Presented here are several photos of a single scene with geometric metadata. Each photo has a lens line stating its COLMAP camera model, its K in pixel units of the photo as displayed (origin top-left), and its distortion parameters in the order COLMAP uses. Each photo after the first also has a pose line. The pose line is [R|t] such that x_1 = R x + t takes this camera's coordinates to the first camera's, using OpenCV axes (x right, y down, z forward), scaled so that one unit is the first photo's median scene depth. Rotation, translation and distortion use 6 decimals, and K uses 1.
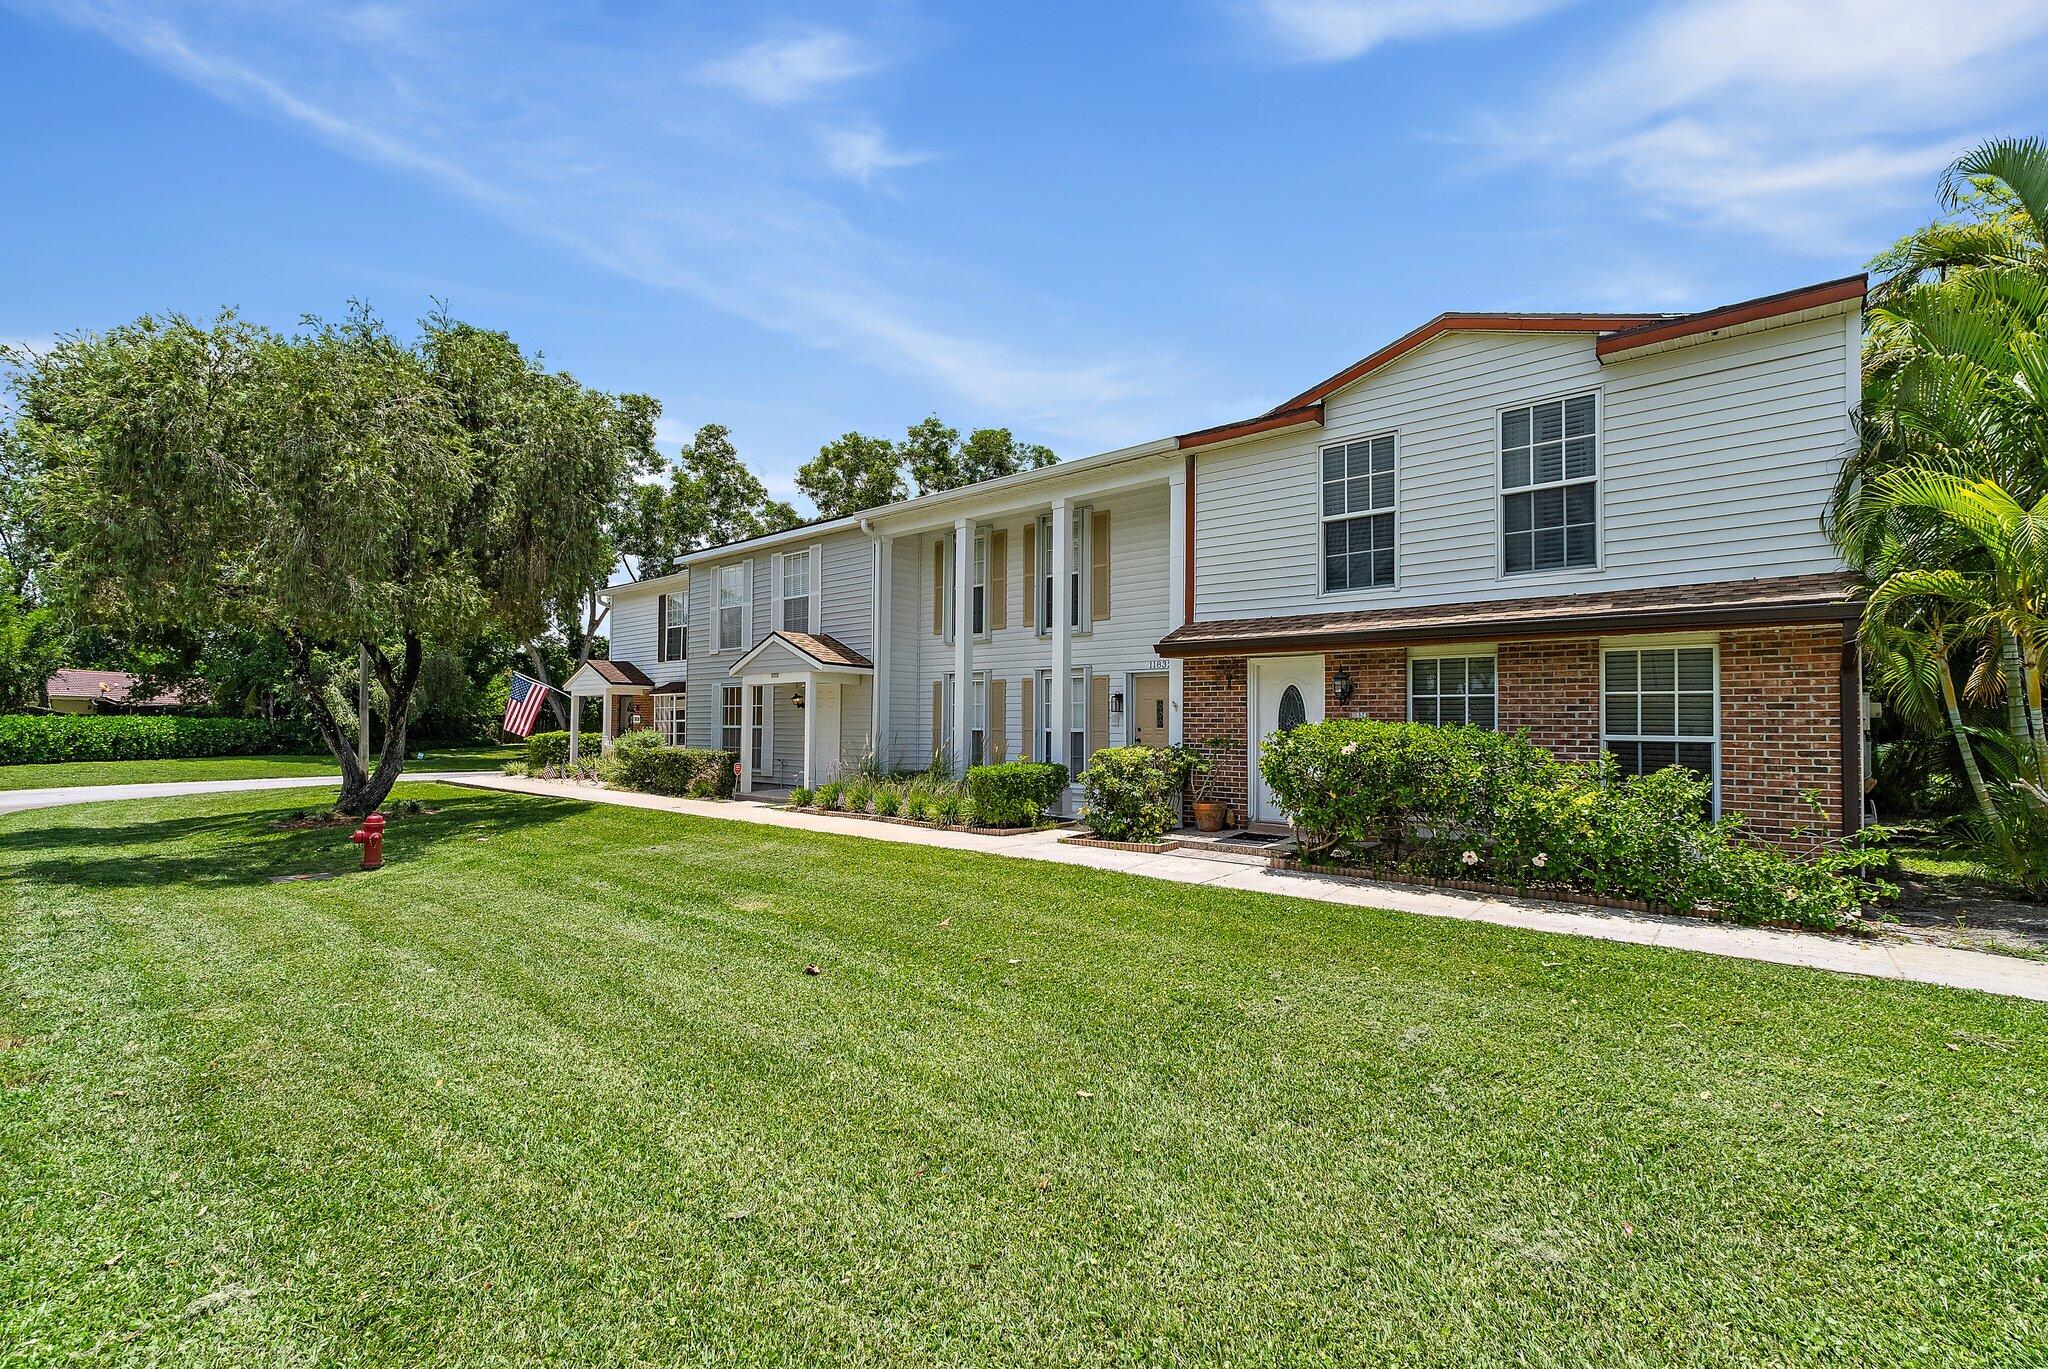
lens RADIAL K [[912.1, 0, 1023.5], [0, 912.1, 700.5], [0, 0, 1]] dist [0.001980, 0.000200]
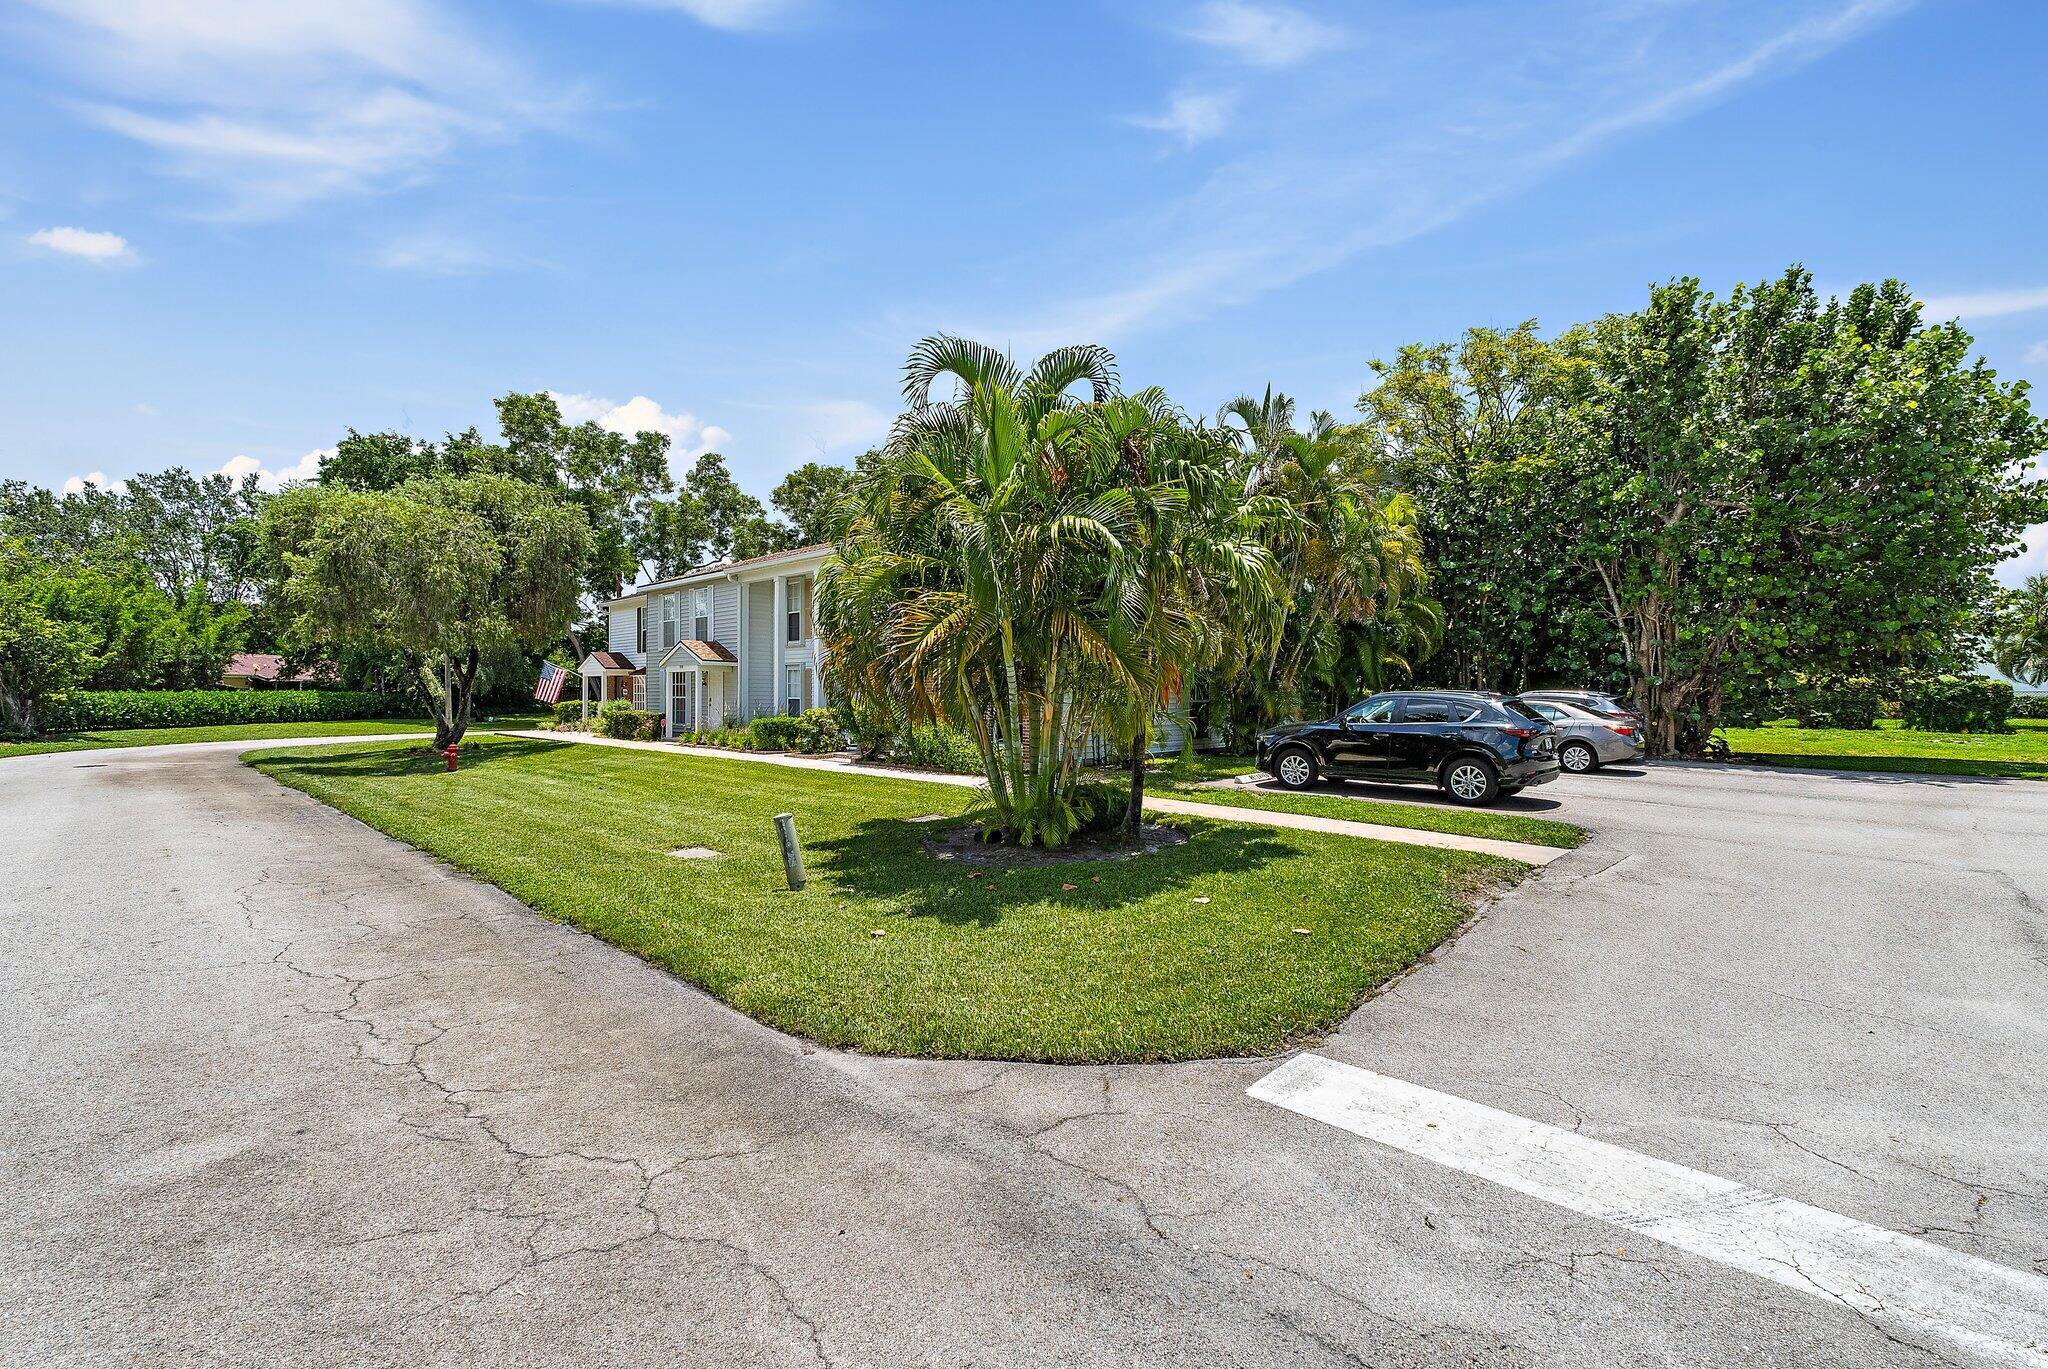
lens RADIAL K [[889.1, 0, 994.8], [0, 889.1, 686.7], [0, 0, 1]] dist [0.008183, 0.000005]
pose [[0.996926, -0.006807, -0.078057, 0.214617], [0.008585, 0.999711, 0.022472, -0.011297], [0.077881, -0.023073, 0.996696, -0.291727]]
